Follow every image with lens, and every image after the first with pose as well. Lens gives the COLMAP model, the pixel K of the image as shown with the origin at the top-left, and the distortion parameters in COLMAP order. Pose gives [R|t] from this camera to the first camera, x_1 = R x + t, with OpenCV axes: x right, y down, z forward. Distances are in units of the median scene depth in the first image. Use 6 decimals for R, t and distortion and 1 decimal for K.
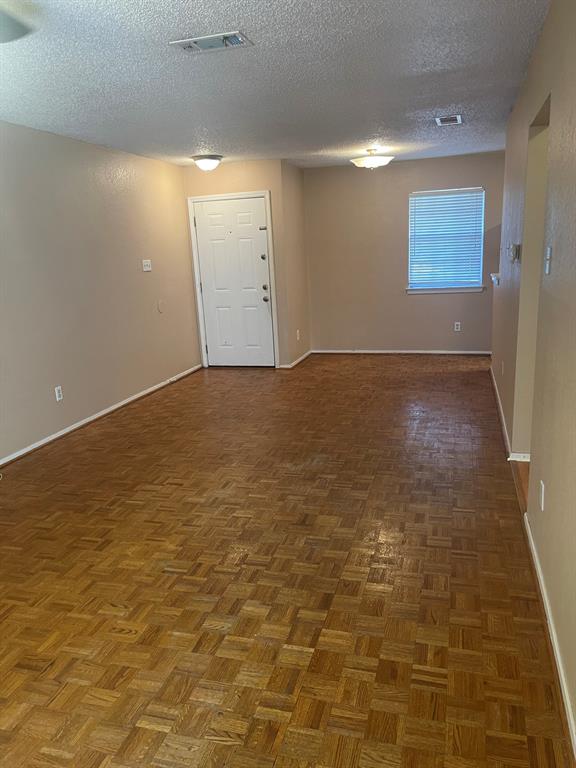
lens RADIAL K [[577.1, 0, 289.3], [0, 577.1, 384.5], [0, 0, 1]] dist [0.045021, -0.020393]
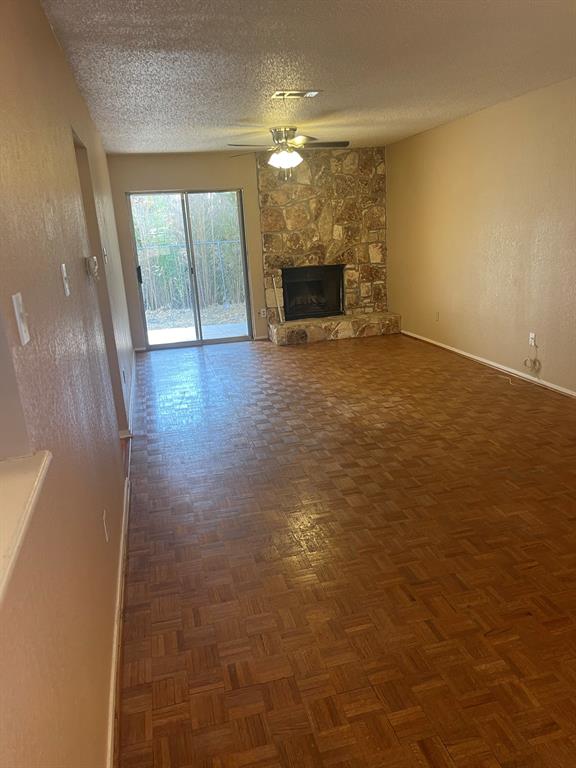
lens RADIAL K [[577.1, 0, 288.9], [0, 577.1, 383.4], [0, 0, 1]] dist [0.045021, -0.020393]
pose [[-0.850913, 0.241117, -0.466701, 0.427768], [-0.025504, 0.868424, 0.495166, -0.369510], [0.524687, 0.433246, -0.732804, 1.360116]]
